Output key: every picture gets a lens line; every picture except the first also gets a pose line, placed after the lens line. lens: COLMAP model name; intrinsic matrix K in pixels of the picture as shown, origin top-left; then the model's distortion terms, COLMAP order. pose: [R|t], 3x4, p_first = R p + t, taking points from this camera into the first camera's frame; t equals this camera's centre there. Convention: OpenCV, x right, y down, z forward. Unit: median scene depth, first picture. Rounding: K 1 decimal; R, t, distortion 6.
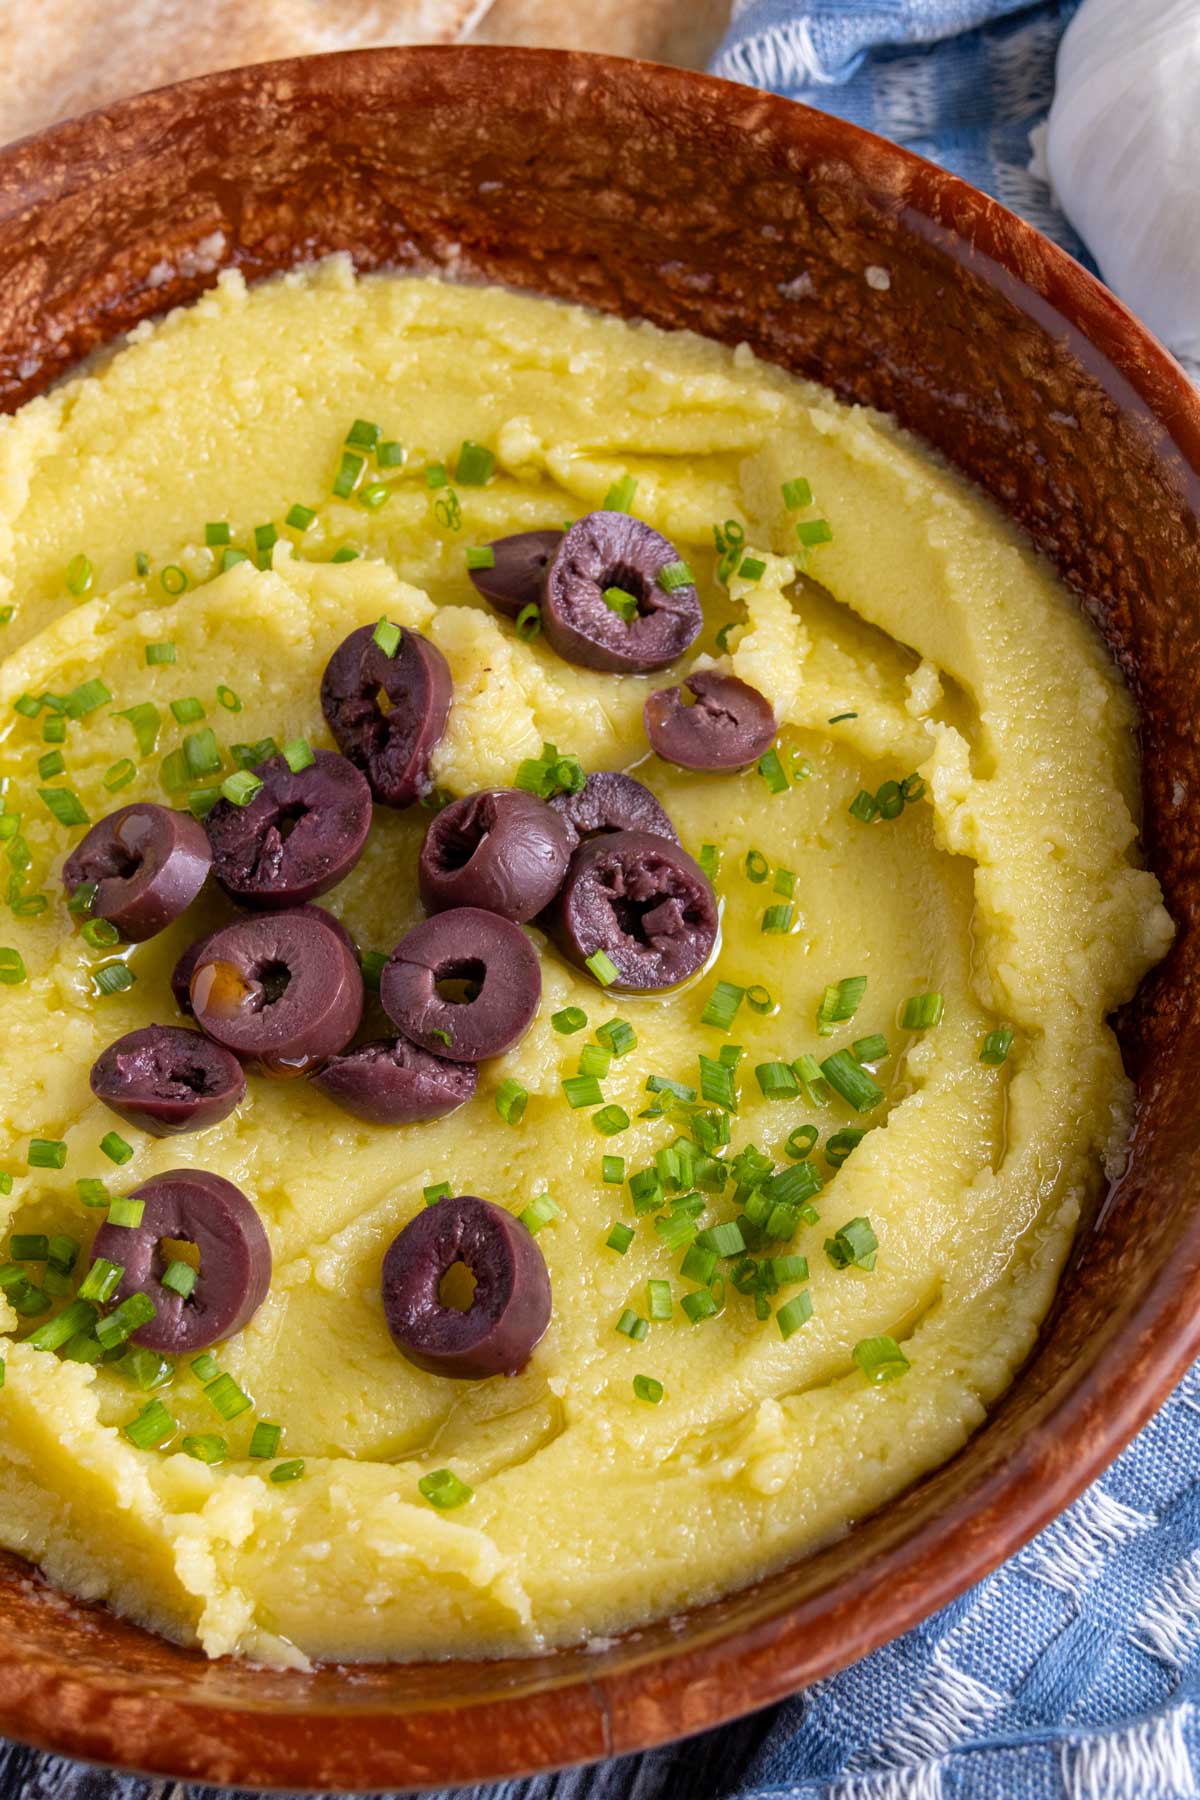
lens RADIAL K [[3987.5, 0, 600.0], [0, 3987.5, 900.0], [0, 0, 1]] dist [-0.033731, 0.058186]
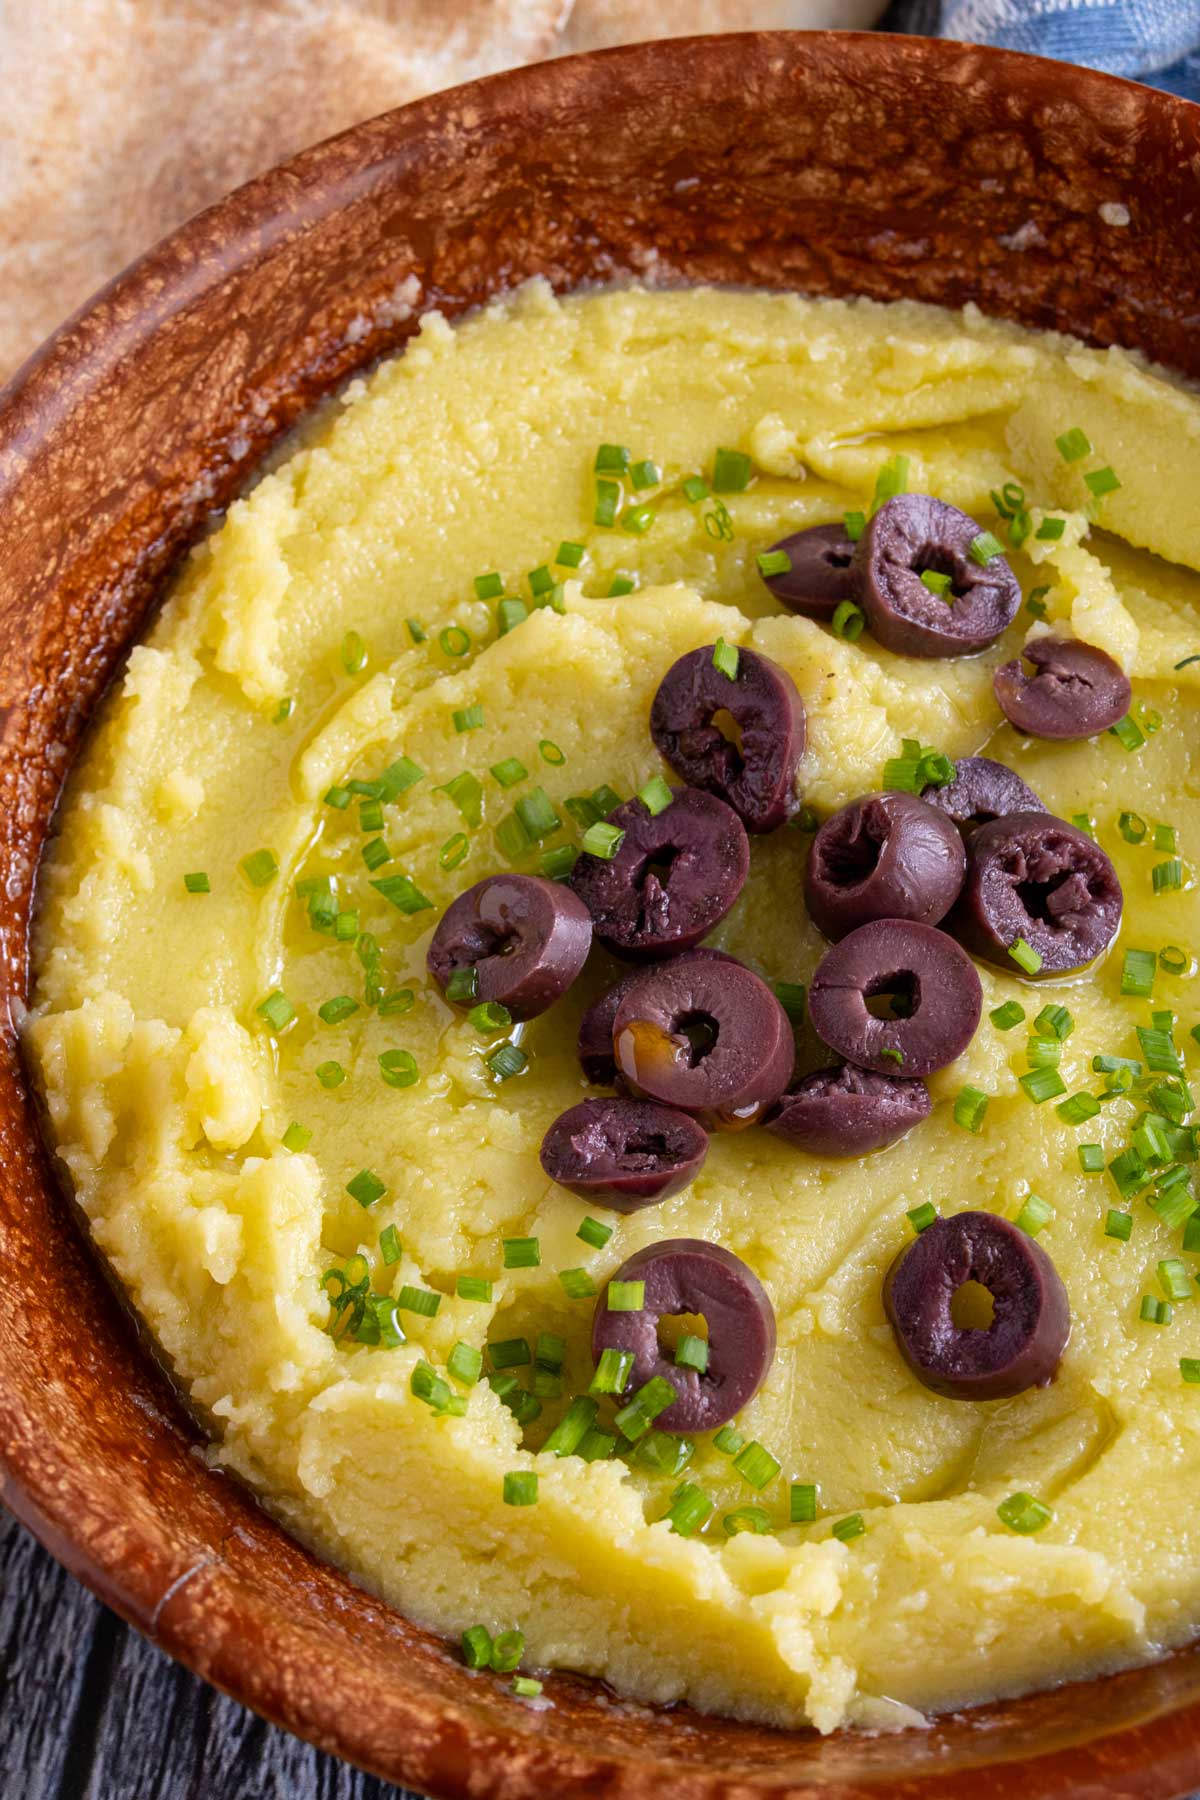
lens RADIAL K [[4104.7, 0, 600.0], [0, 4104.7, 900.0], [0, 0, 1]] dist [-0.048199, 0.198043]
pose [[0.974821, -0.177768, 0.134617, -0.221132], [0.177853, 0.983990, 0.011494, -0.025120], [-0.134505, 0.012737, 0.990831, 0.024832]]
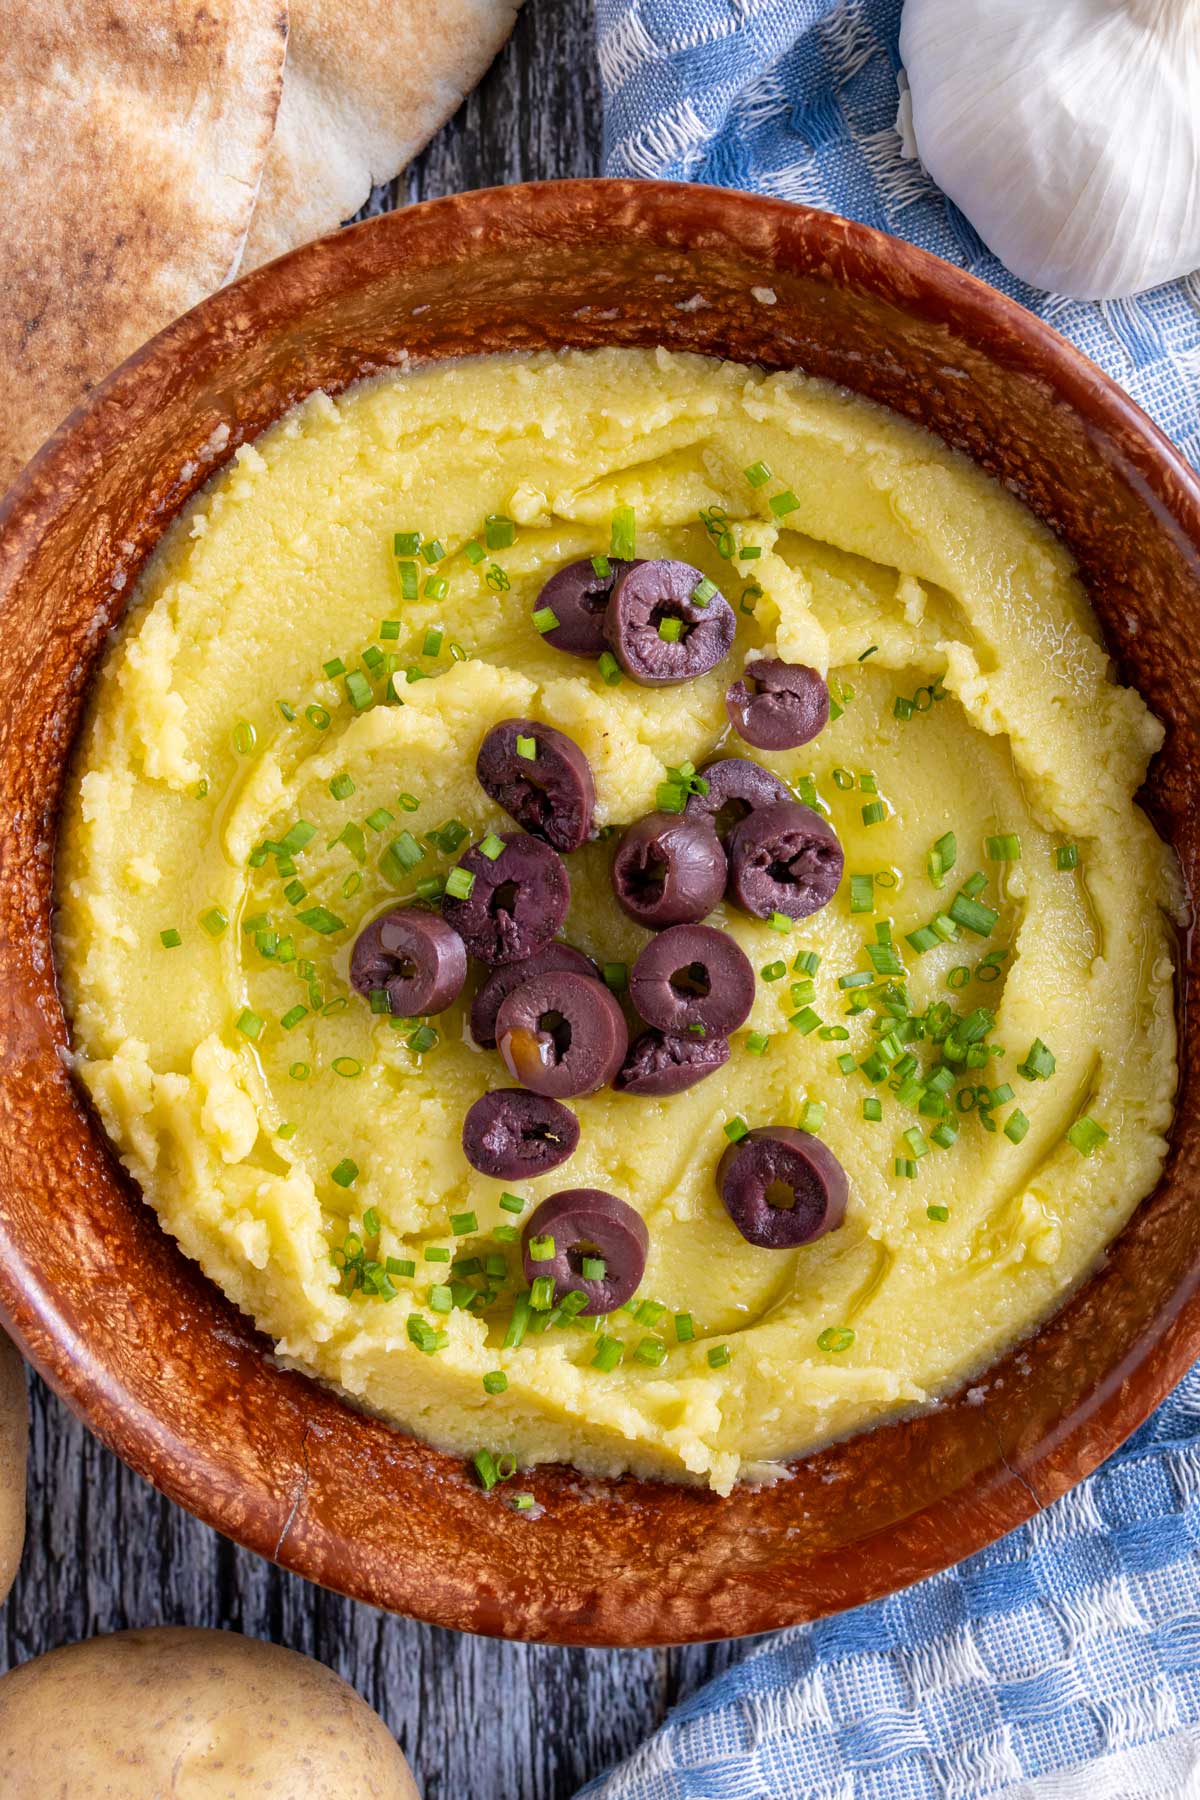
lens RADIAL K [[3208.8, 0, 600.0], [0, 3208.8, 900.0], [0, 0, 1]] dist [-0.028687, -0.022507]
pose [[0.919630, -0.391746, 0.028552, -0.078443], [0.334826, 0.819863, 0.464453, -0.483674], [-0.205357, -0.417565, 0.885137, 0.063847]]
